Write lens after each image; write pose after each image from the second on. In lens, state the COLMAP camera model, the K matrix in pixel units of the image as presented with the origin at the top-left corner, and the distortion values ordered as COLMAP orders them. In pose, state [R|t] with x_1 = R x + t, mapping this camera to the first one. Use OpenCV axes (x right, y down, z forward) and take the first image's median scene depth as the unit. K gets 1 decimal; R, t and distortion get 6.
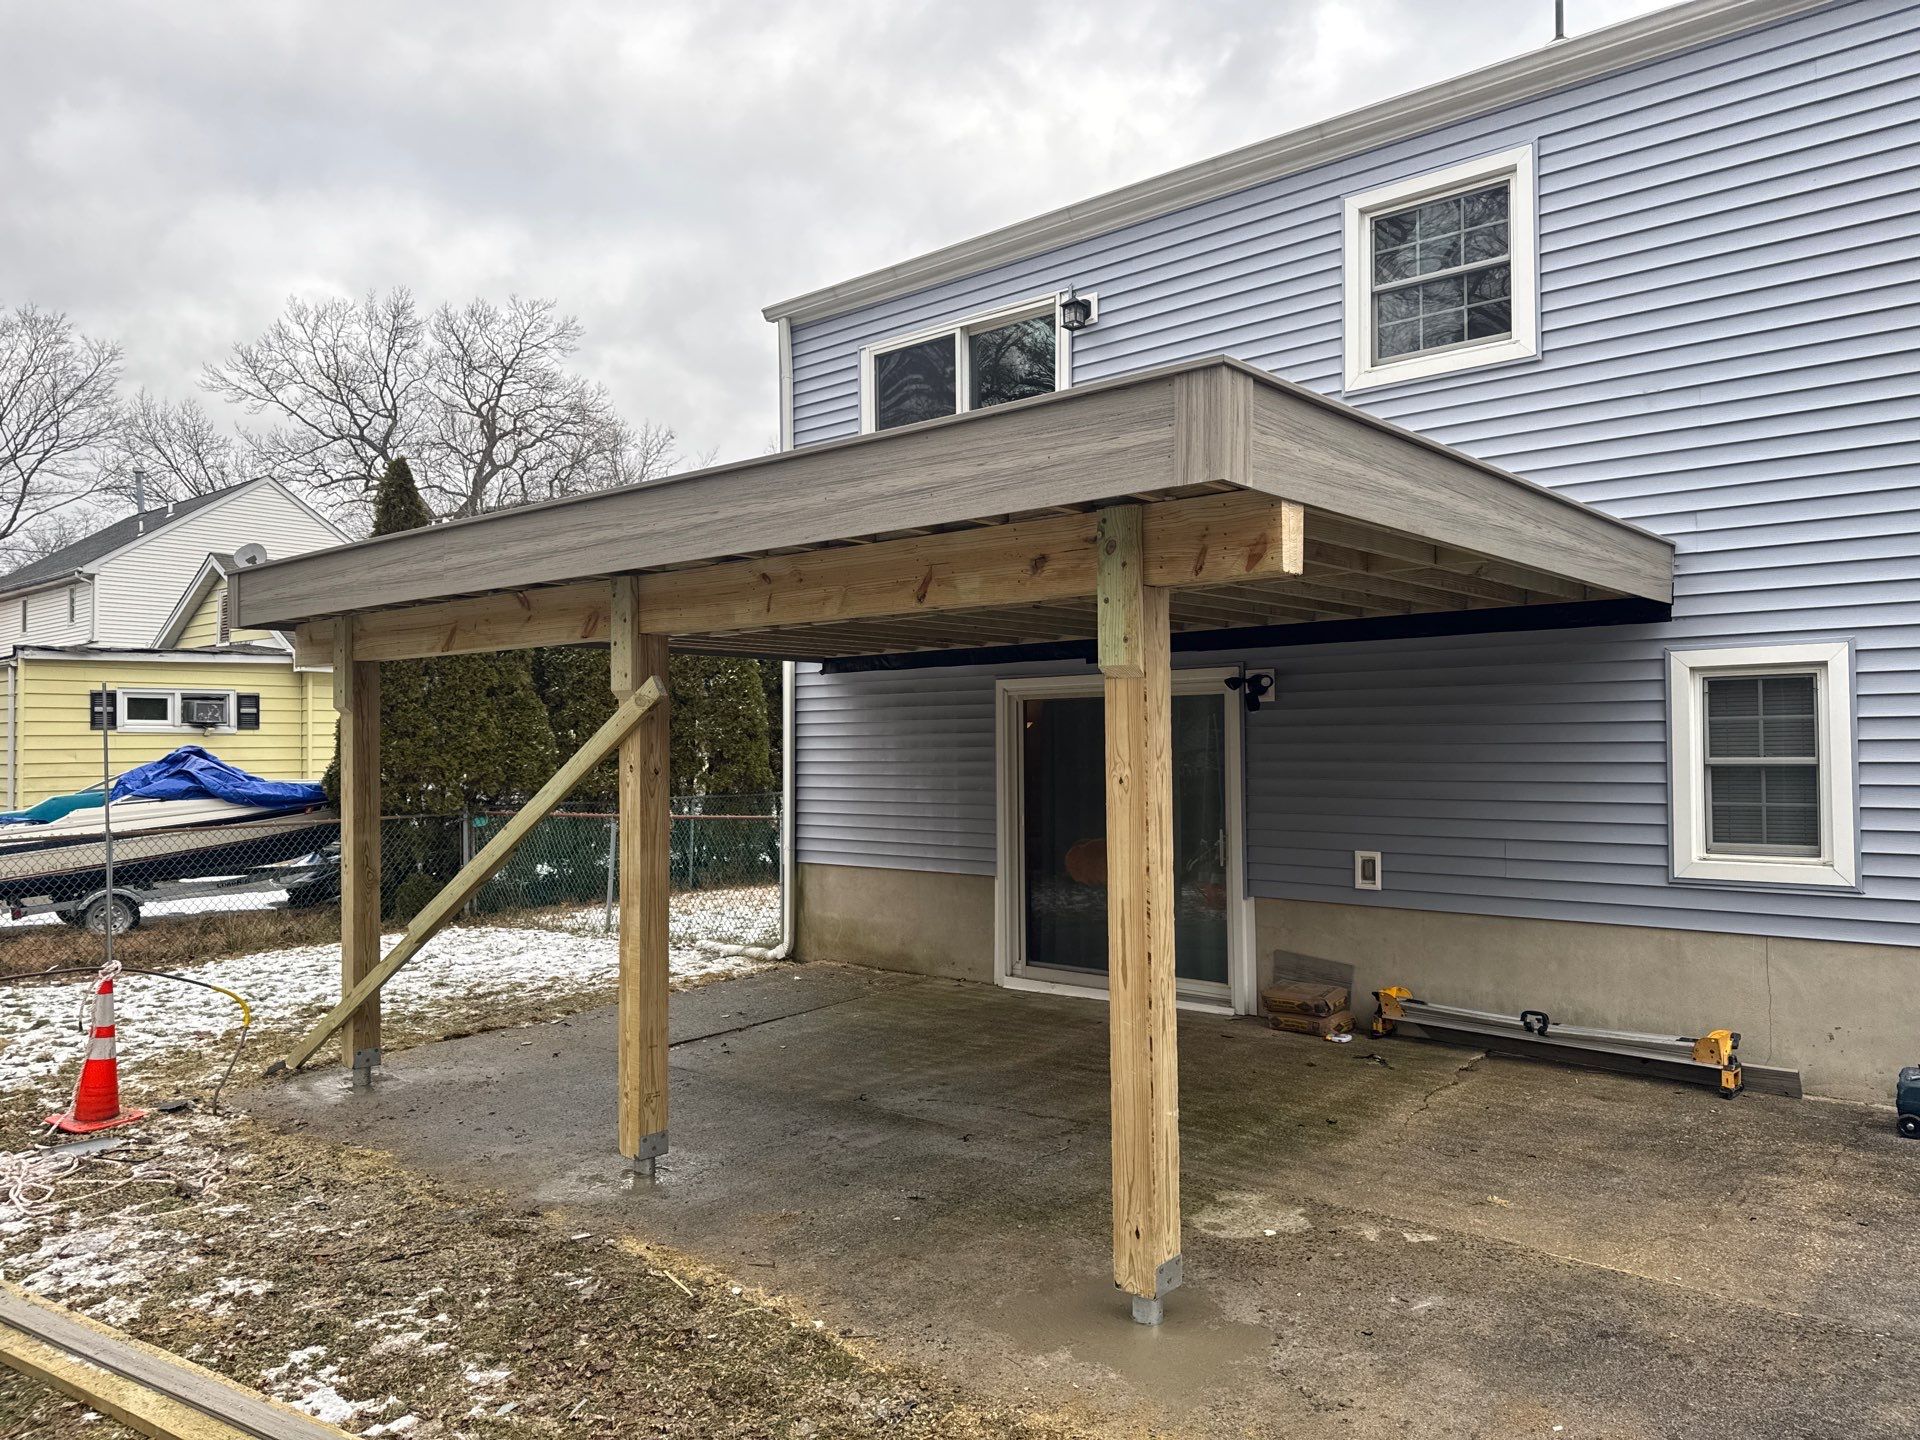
lens RADIAL K [[1339.9, 0, 965.4], [0, 1339.9, 726.8], [0, 0, 1]] dist [0.110563, -0.146709]
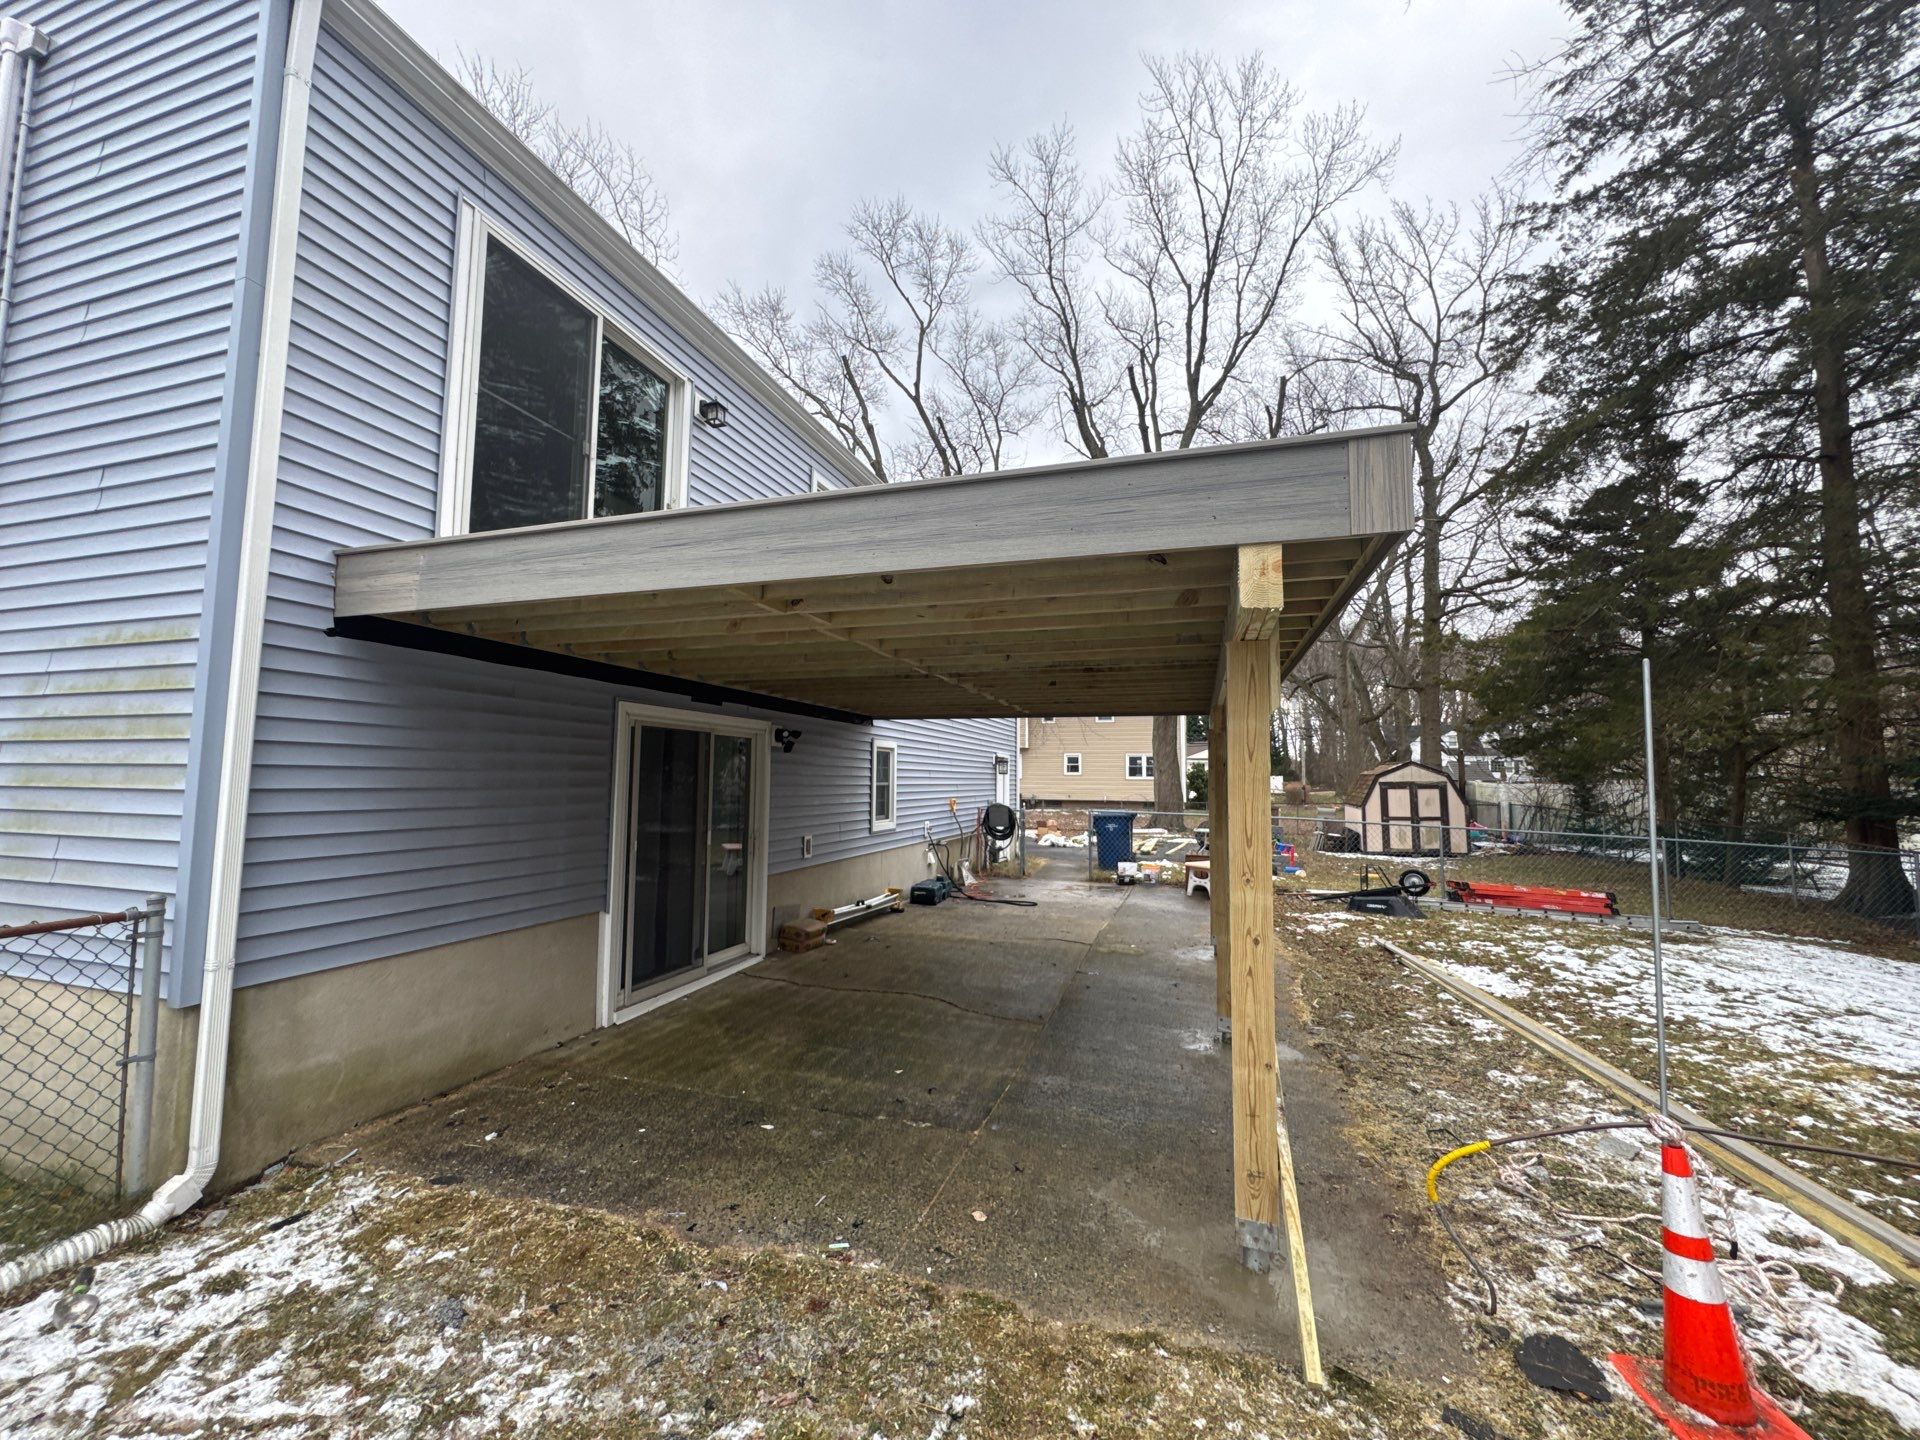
lens RADIAL K [[762.8, 0, 960.0], [0, 762.8, 720.0], [0, 0, 1]] dist [-0.003566, 0.000546]
pose [[-0.390975, 0.076150, 0.917246, -0.815383], [-0.022001, 0.995514, -0.092026, 0.033520], [-0.920138, -0.056160, -0.387545, 1.405481]]
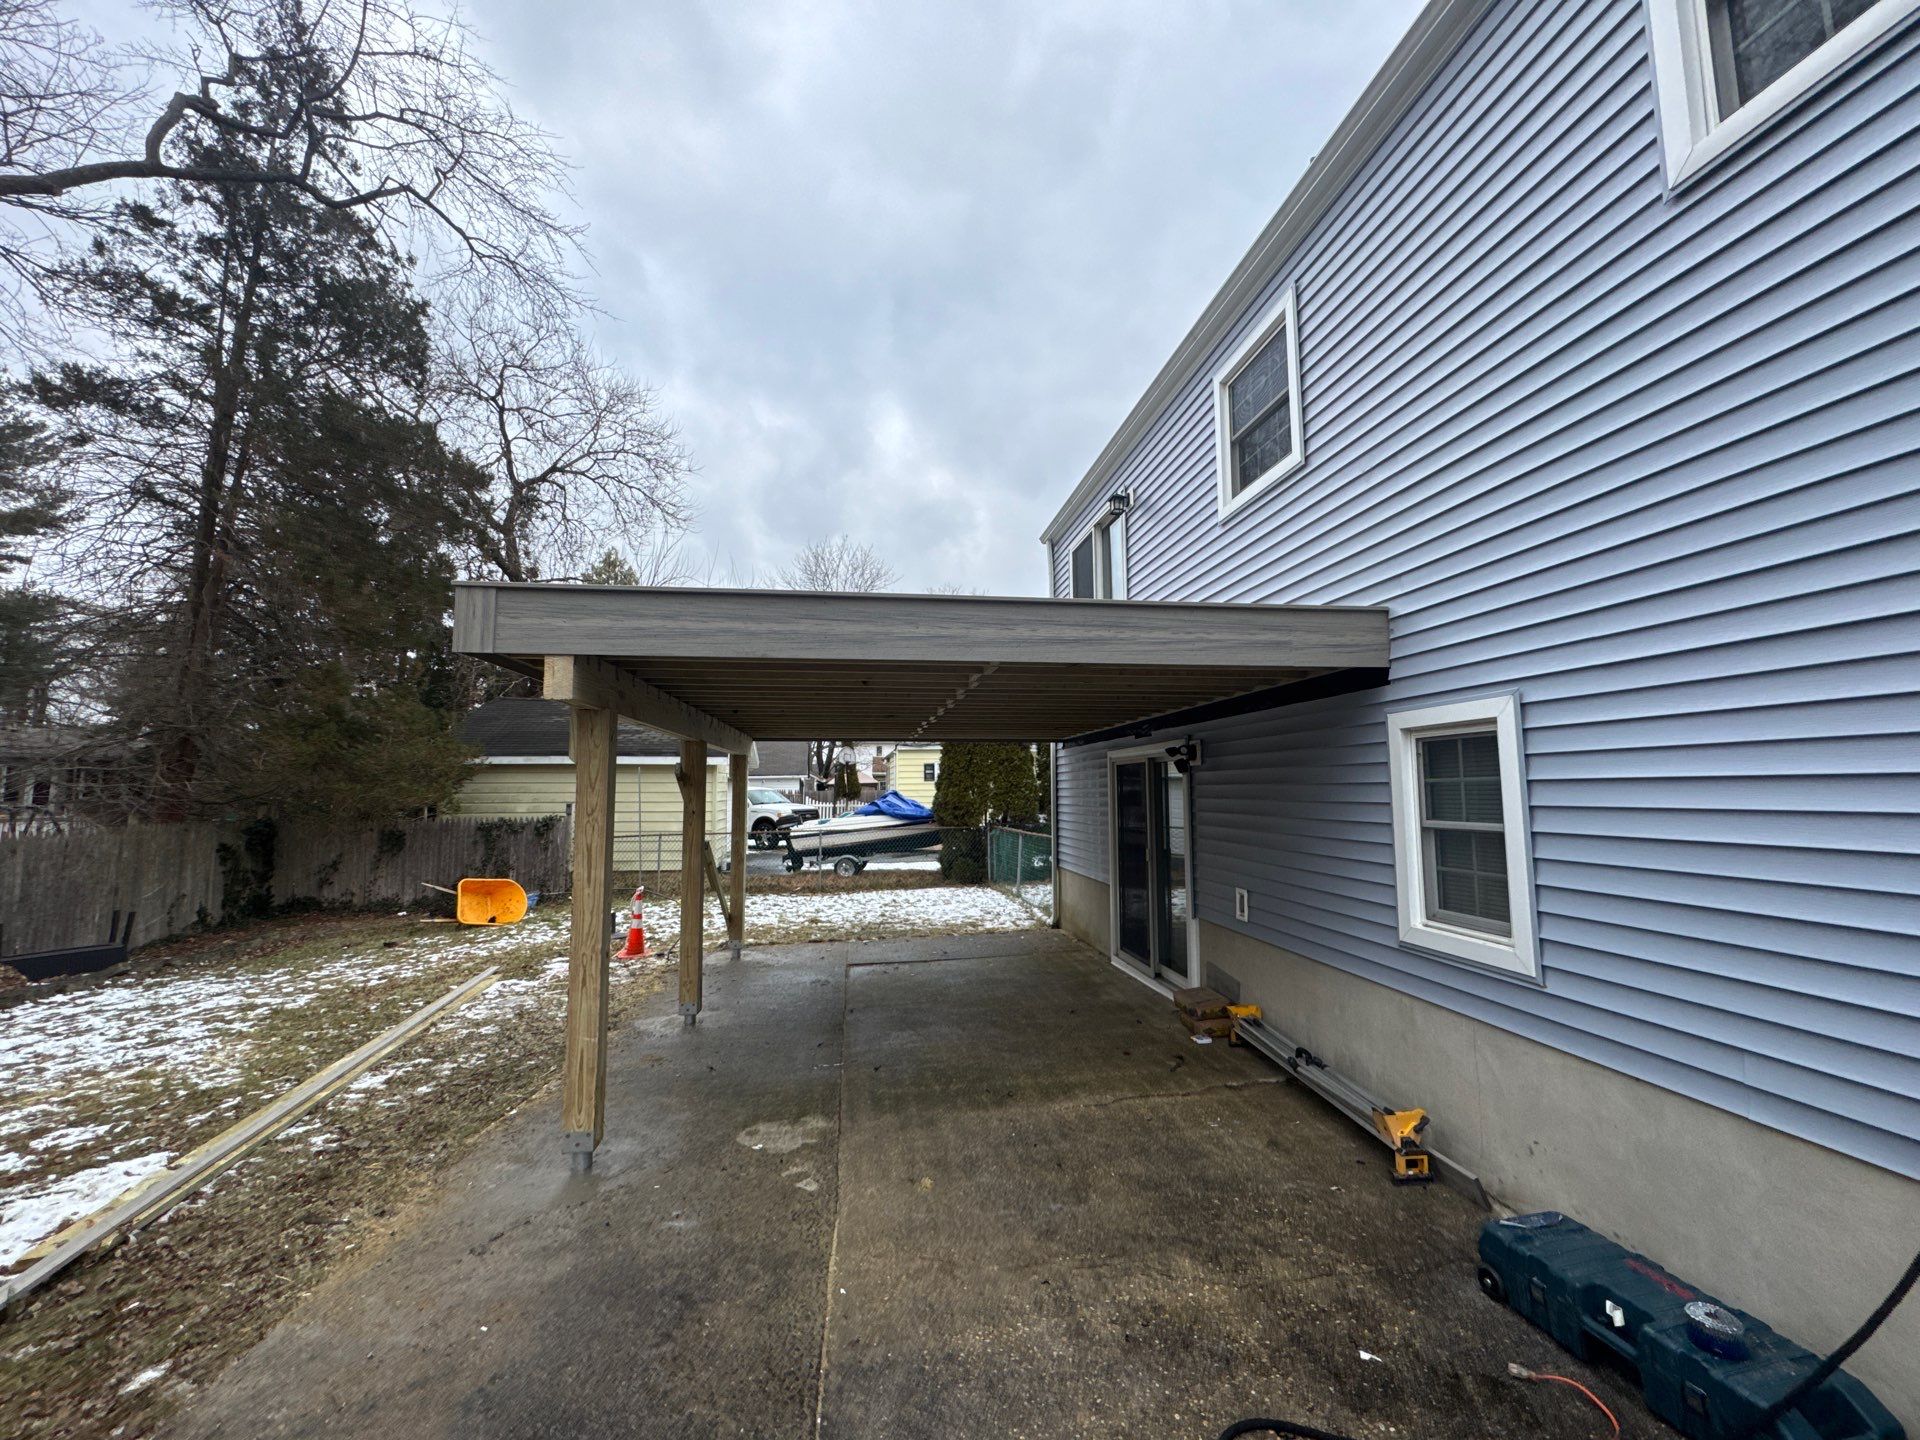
lens RADIAL K [[761.8, 0, 956.0], [0, 761.8, 725.4], [0, 0, 1]] dist [-0.000458, 0.000190]
pose [[0.744640, -0.052306, -0.665414, 0.659333], [0.009288, 0.997640, -0.068027, -0.011408], [0.667402, 0.044475, 0.743368, 0.367062]]
